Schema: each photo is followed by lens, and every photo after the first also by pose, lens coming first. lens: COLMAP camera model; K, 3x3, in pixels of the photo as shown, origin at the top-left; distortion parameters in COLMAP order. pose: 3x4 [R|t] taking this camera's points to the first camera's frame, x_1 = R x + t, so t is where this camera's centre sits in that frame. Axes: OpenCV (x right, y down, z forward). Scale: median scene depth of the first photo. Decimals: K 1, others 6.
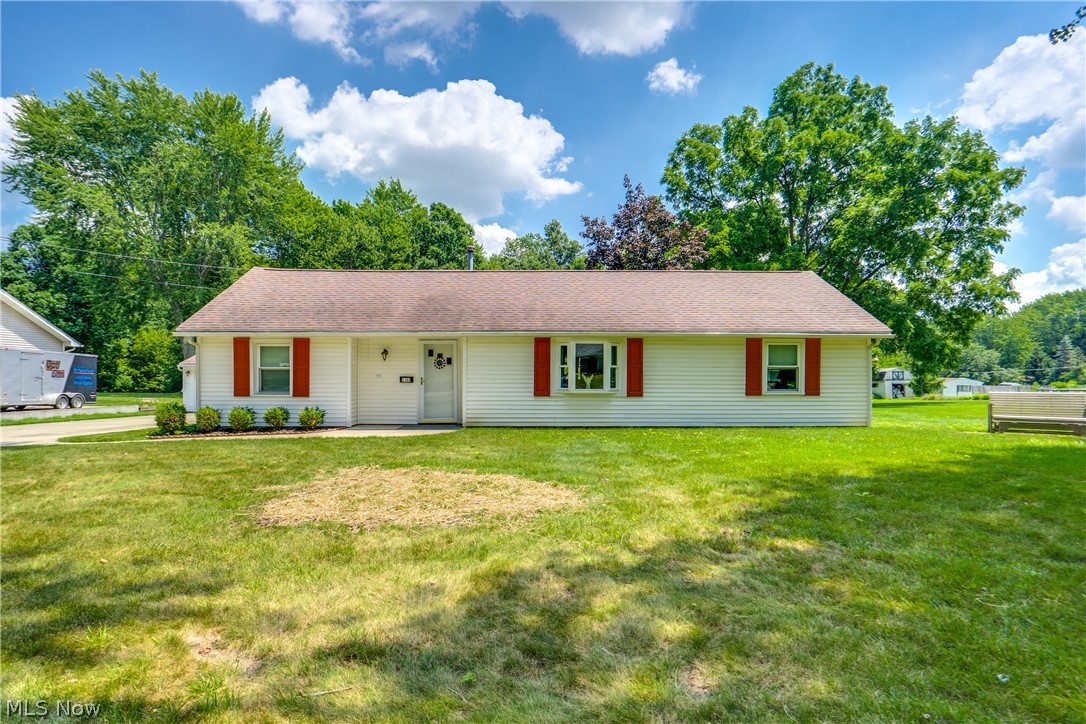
lens RADIAL K [[522.4, 0, 544.1], [0, 522.4, 363.5], [0, 0, 1]] dist [0.022121, -0.020367]
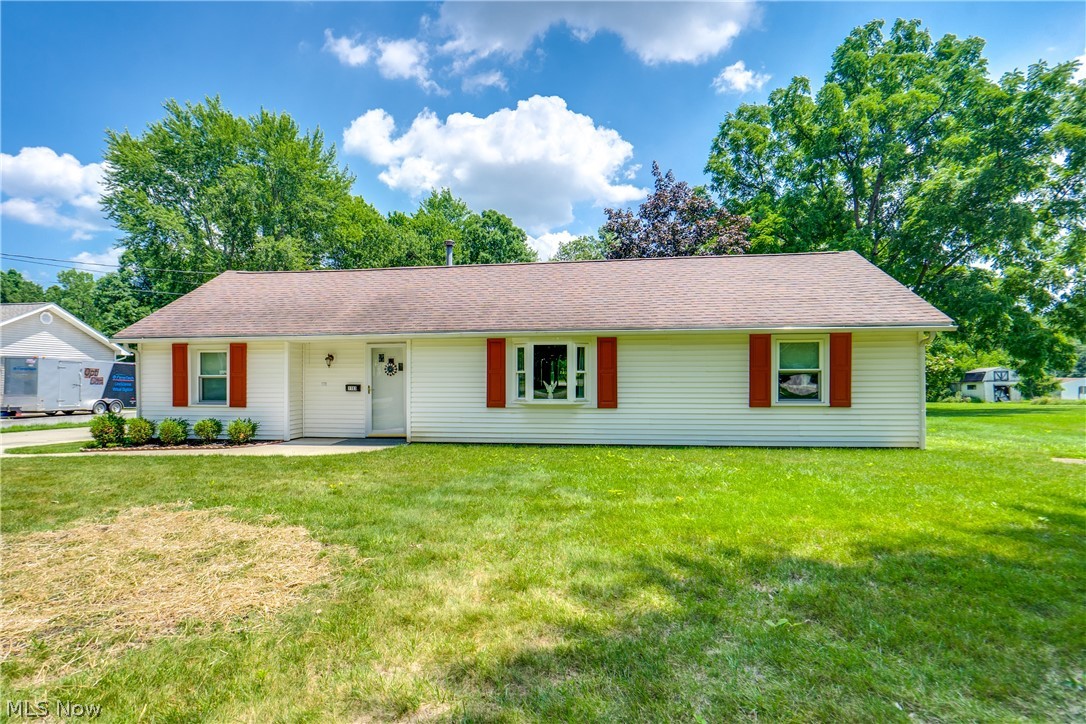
lens RADIAL K [[505.2, 0, 527.3], [0, 505.2, 370.4], [0, 0, 1]] dist [0.013921, -0.000908]
pose [[0.987599, -0.007680, -0.156806, 0.154481], [0.008919, 0.999934, 0.007196, -0.002420], [0.156741, -0.008505, 0.987603, 0.169284]]
